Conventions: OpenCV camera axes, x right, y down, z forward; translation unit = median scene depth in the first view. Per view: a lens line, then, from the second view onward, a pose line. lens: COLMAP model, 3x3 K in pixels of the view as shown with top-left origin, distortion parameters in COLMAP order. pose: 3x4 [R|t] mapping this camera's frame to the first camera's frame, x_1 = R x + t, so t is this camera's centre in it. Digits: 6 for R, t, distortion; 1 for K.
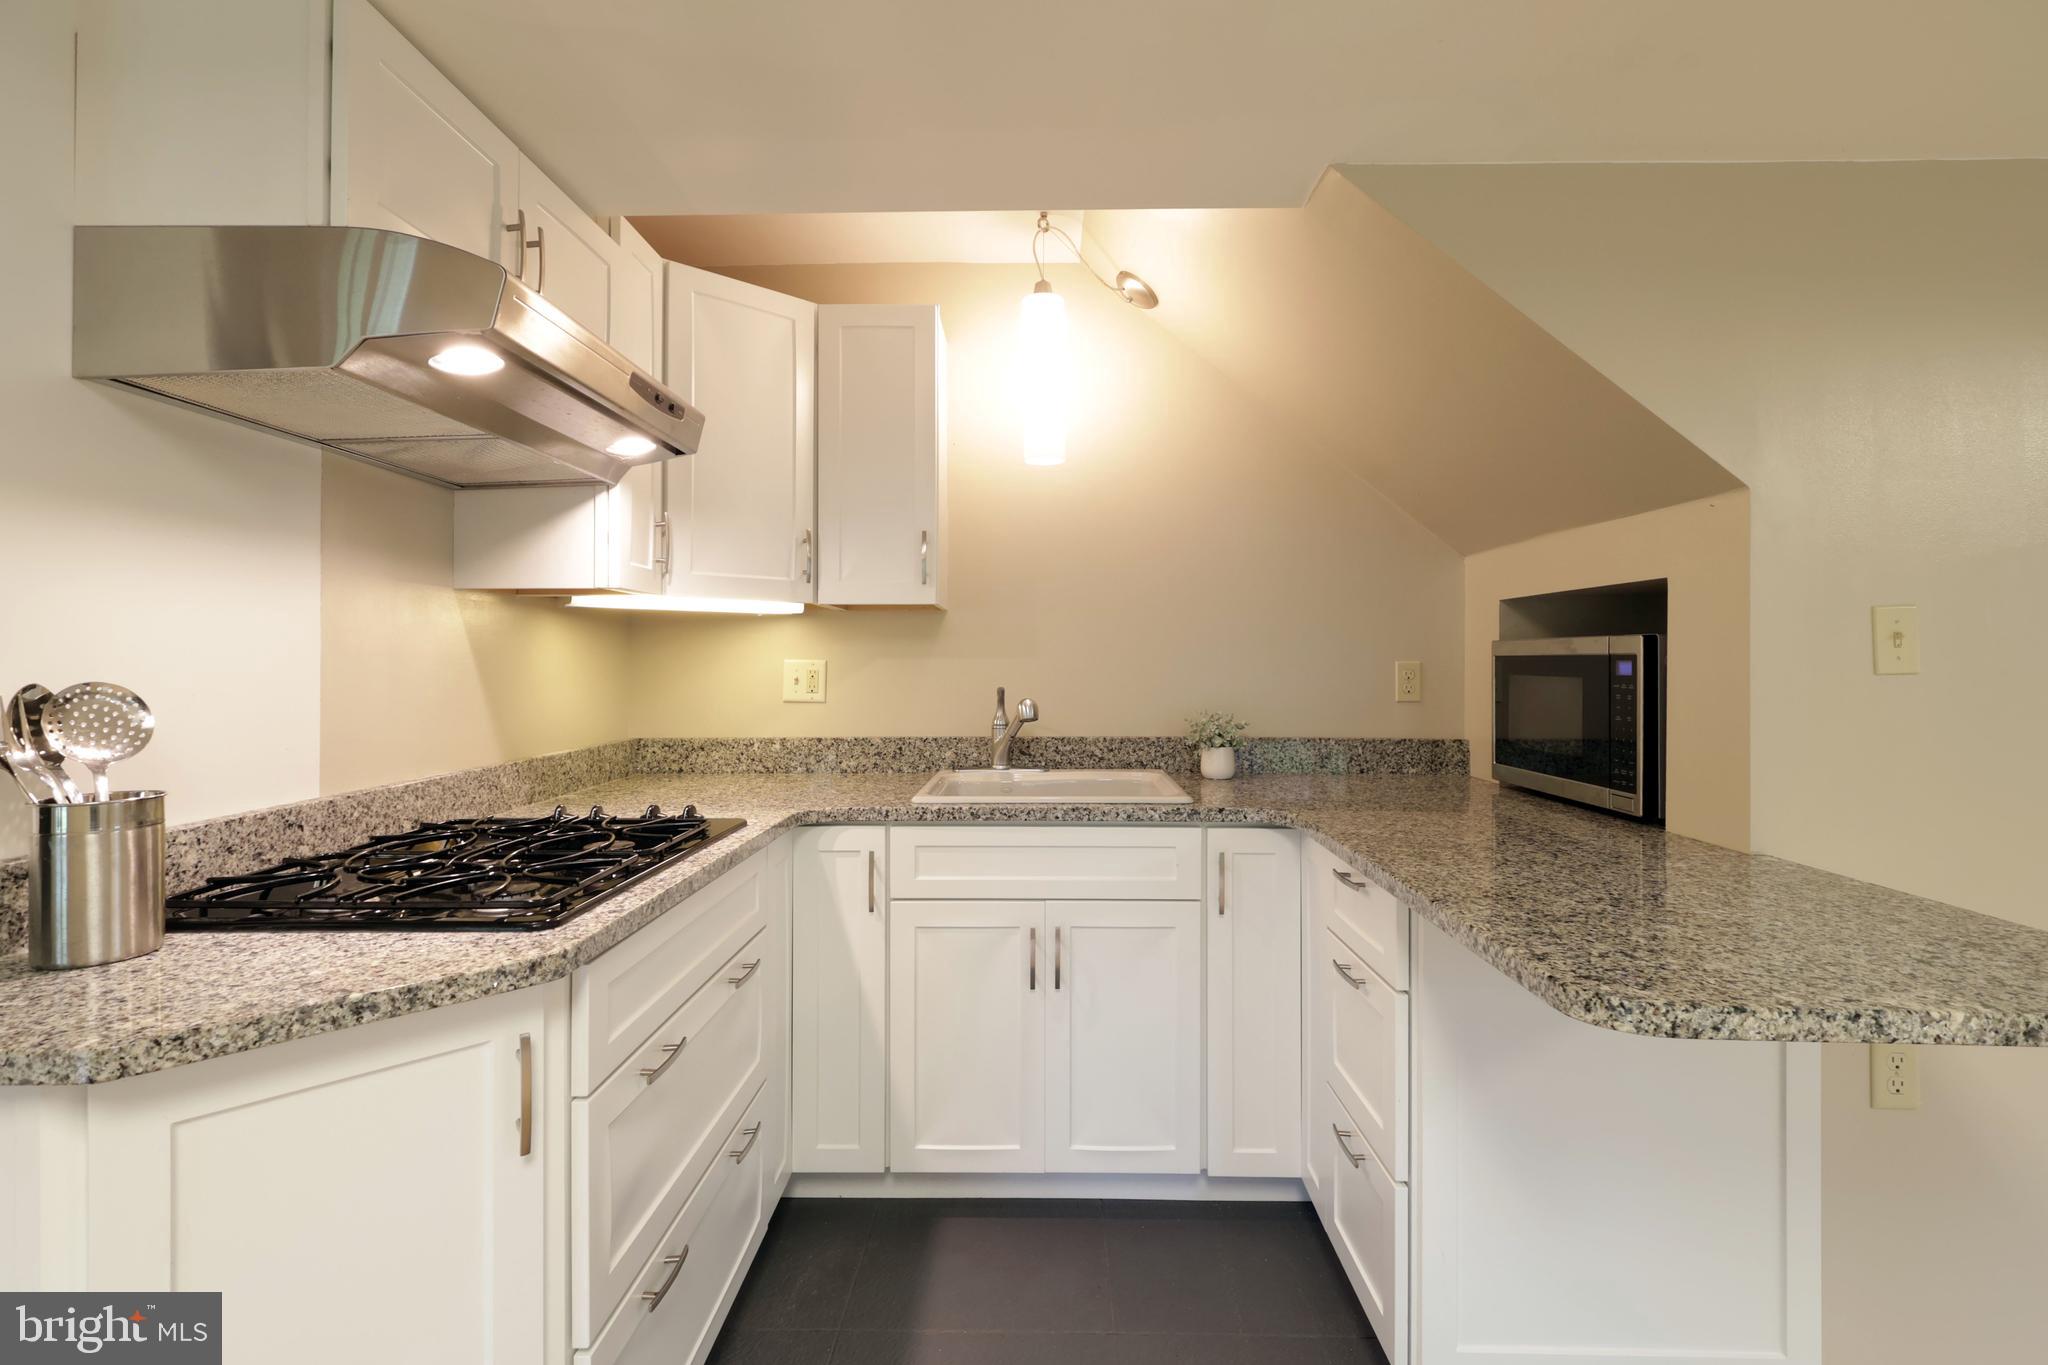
lens RADIAL K [[961.4, 0, 1025.1], [0, 961.4, 653.1], [0, 0, 1]] dist [0.002783, 0.000938]
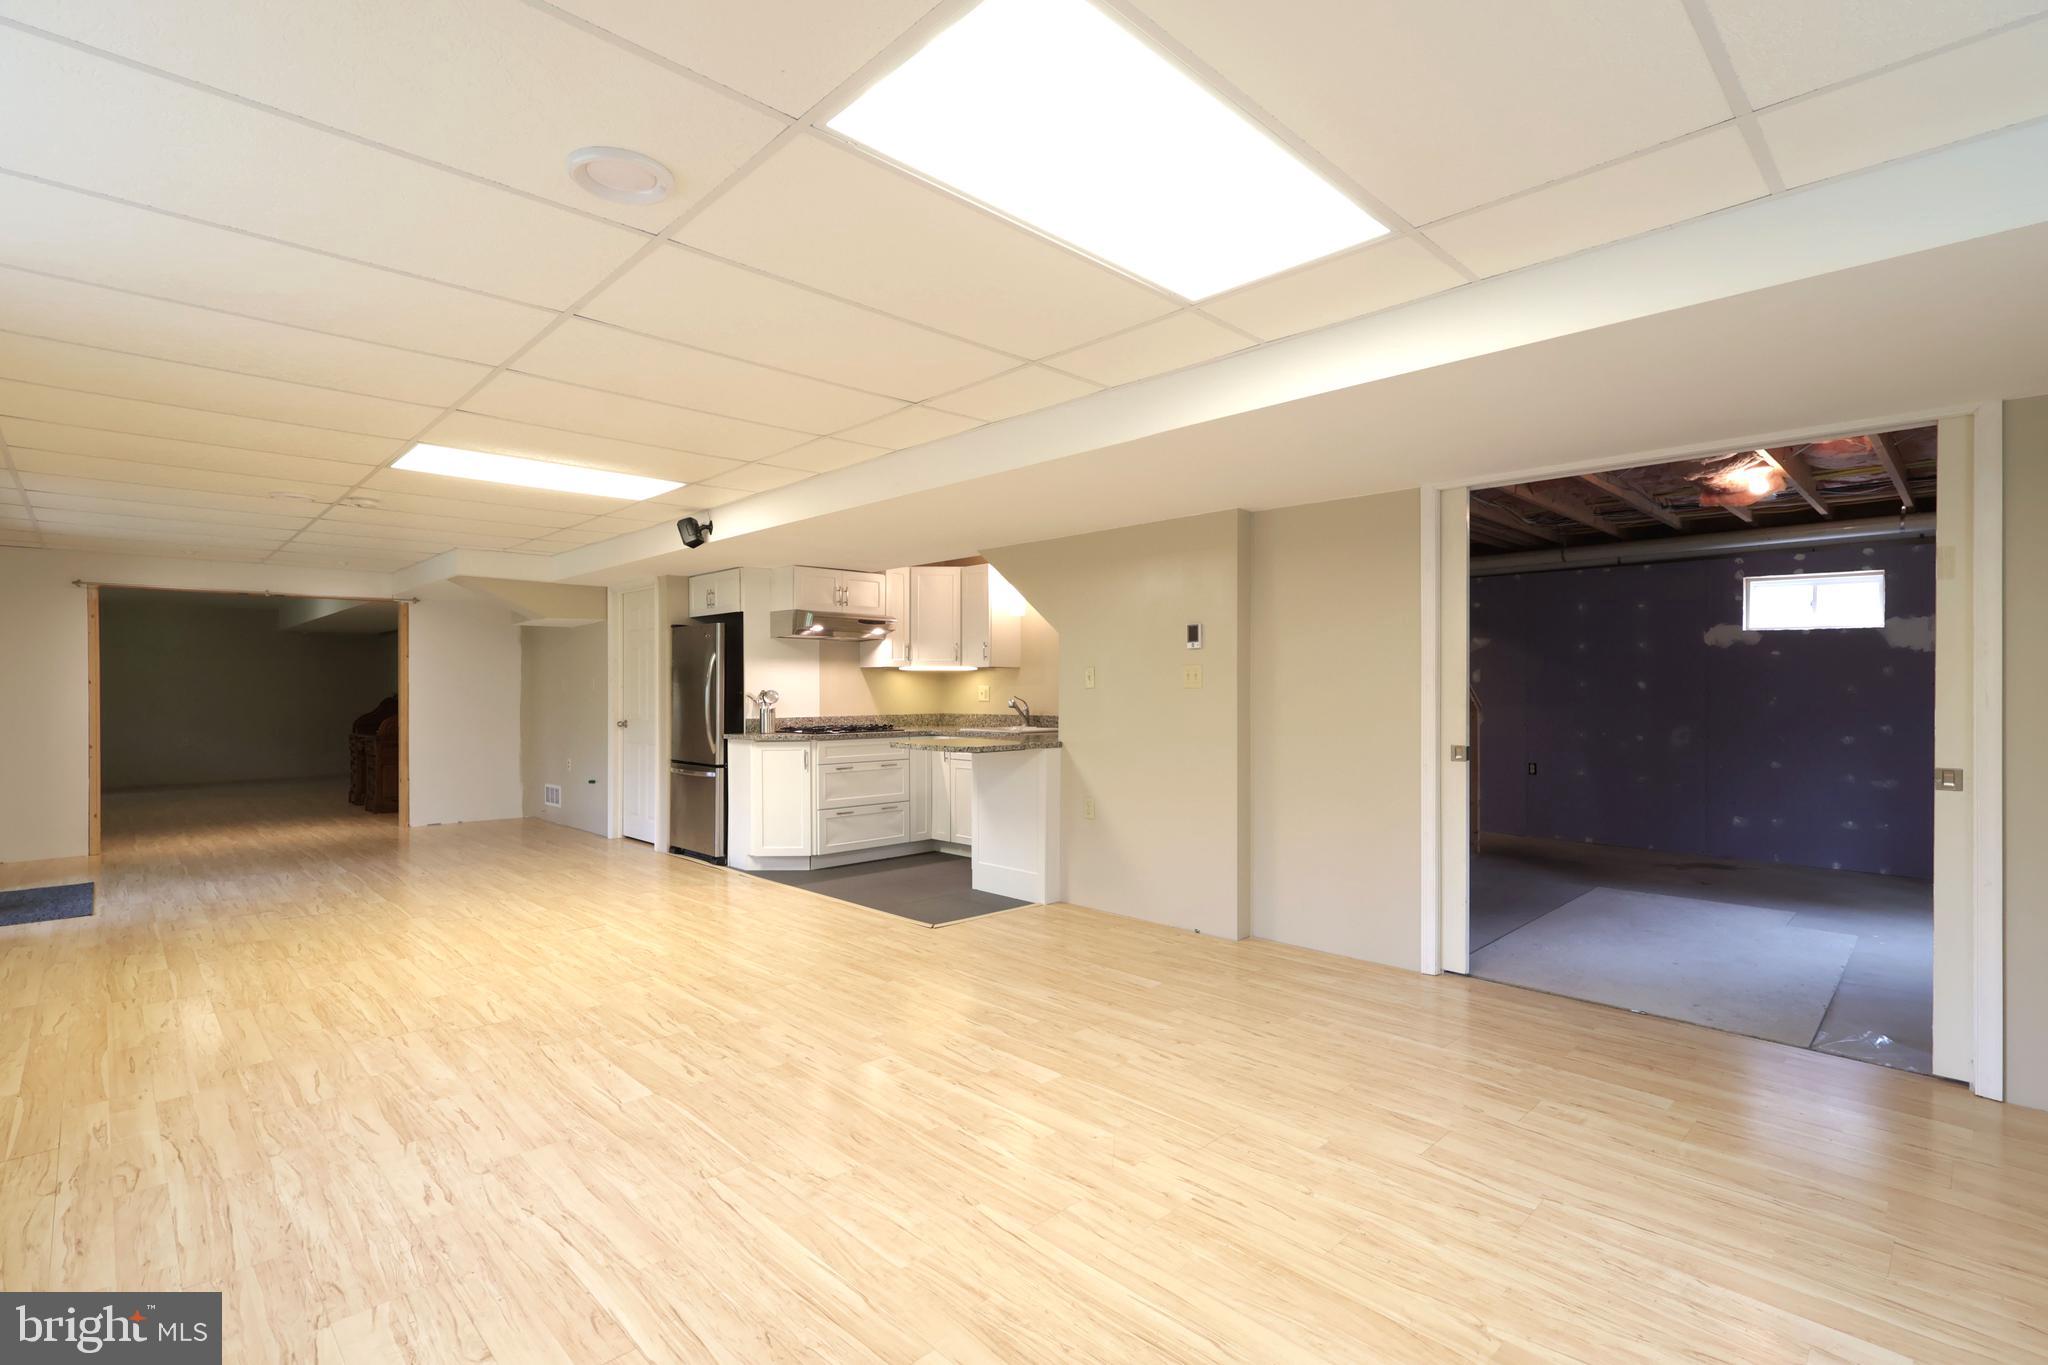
lens RADIAL K [[947.2, 0, 1024.0], [0, 947.2, 682.5], [0, 0, 1]] dist [-0.001776, 0.001356]
pose [[0.711340, -0.002324, -0.702844, 2.069392], [0.004294, 0.999990, 0.001040, -0.007118], [0.702835, -0.003758, 0.711343, -1.001876]]
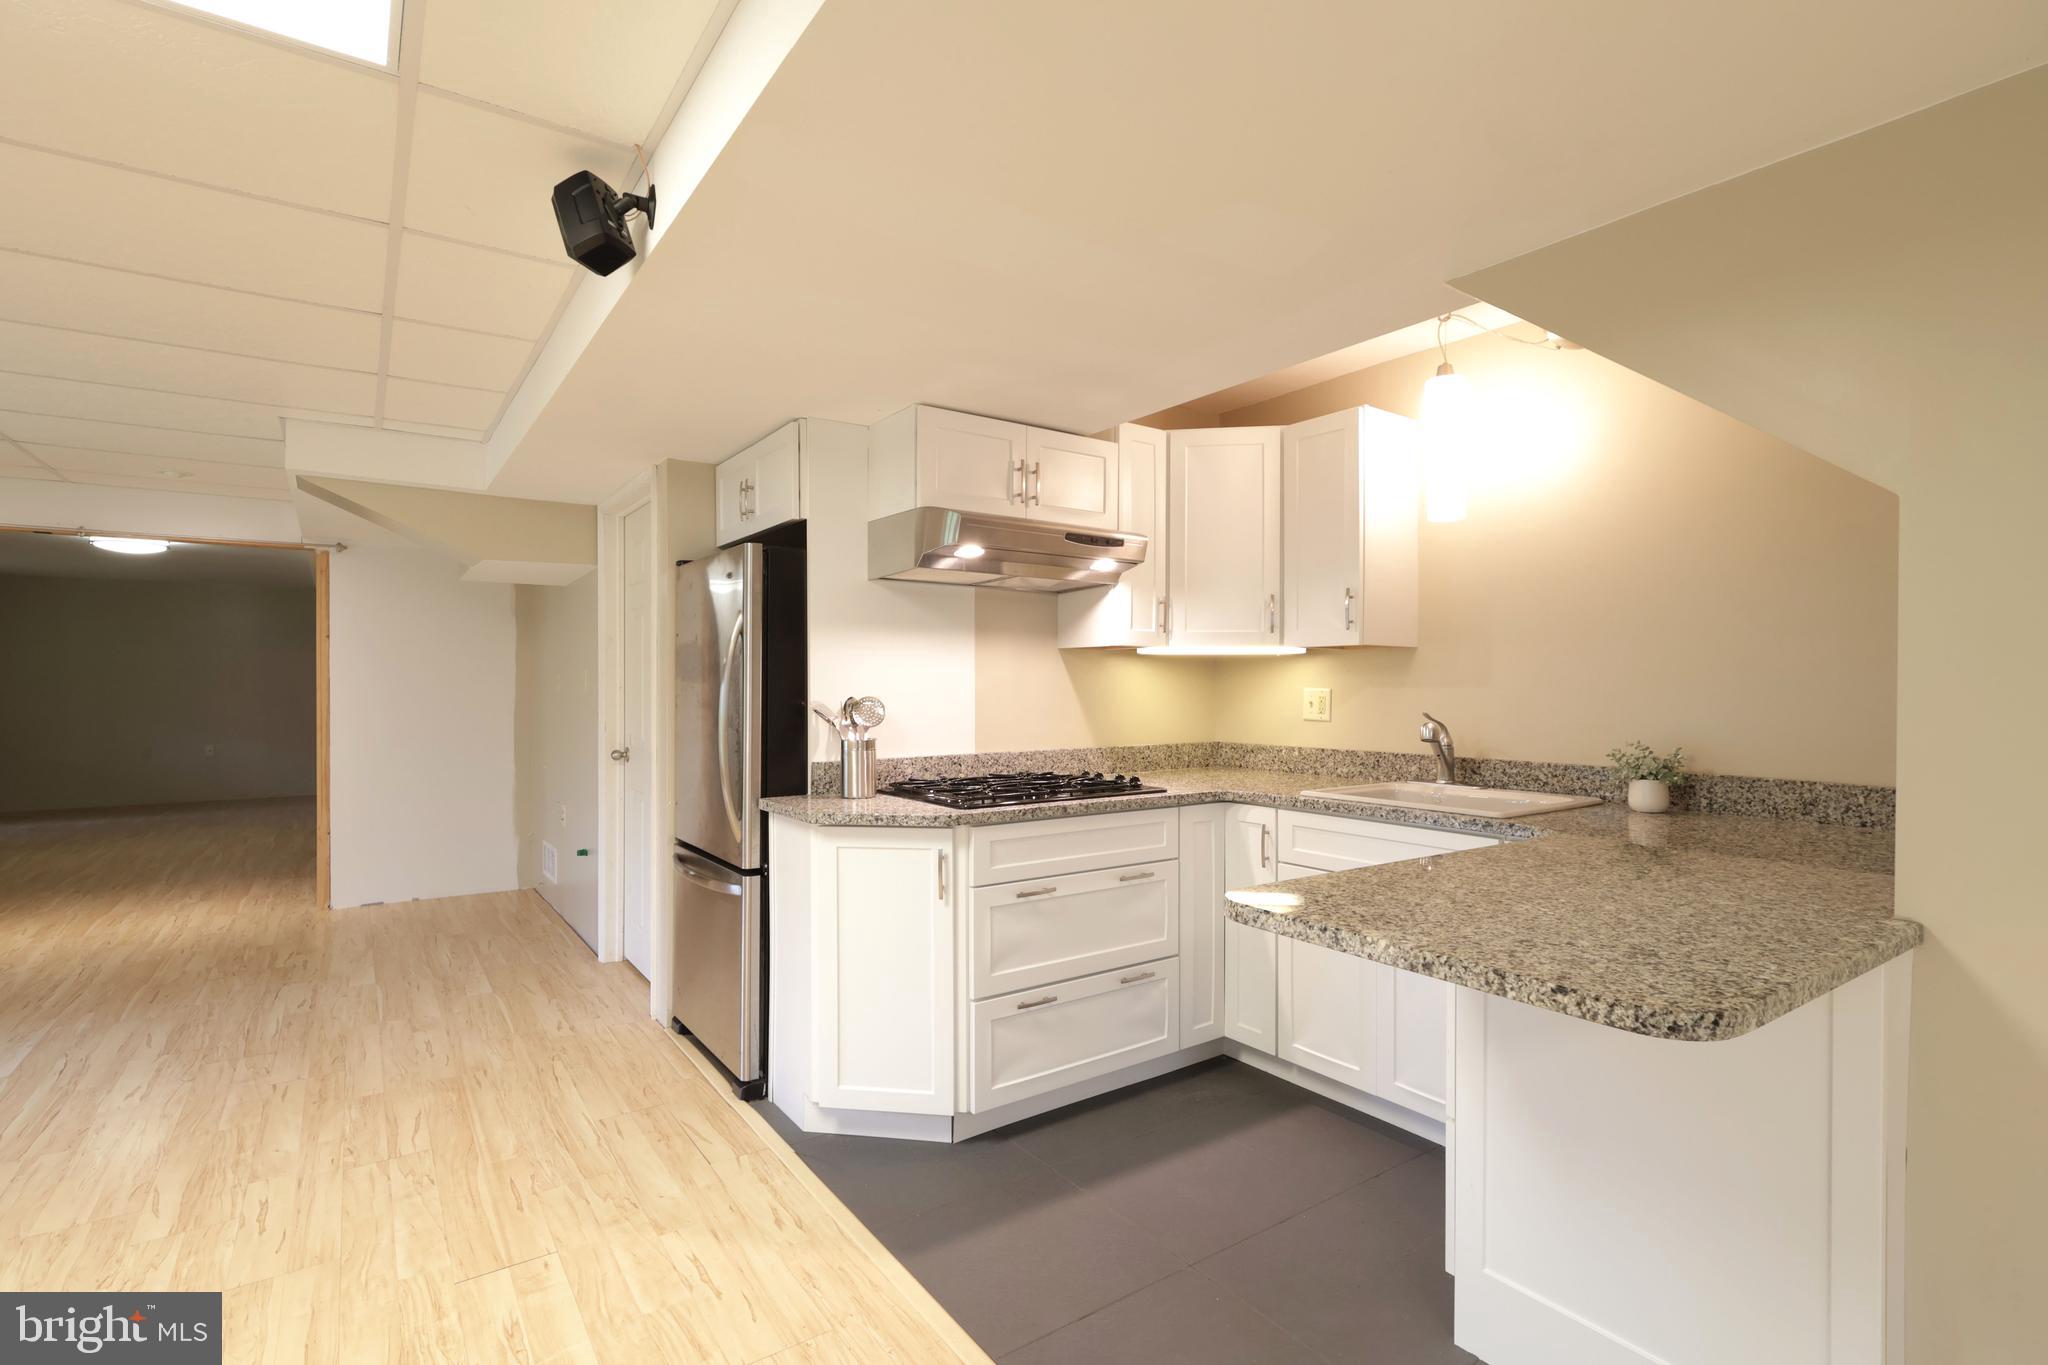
lens RADIAL K [[974.6, 0, 1024.0], [0, 974.6, 682.5], [0, 0, 1]] dist [-0.000555, 0.000682]
pose [[0.592558, 0.001857, -0.805525, 0.699679], [0.003310, 0.999983, 0.004740, -0.009471], [0.805521, -0.005475, 0.592542, -0.115096]]
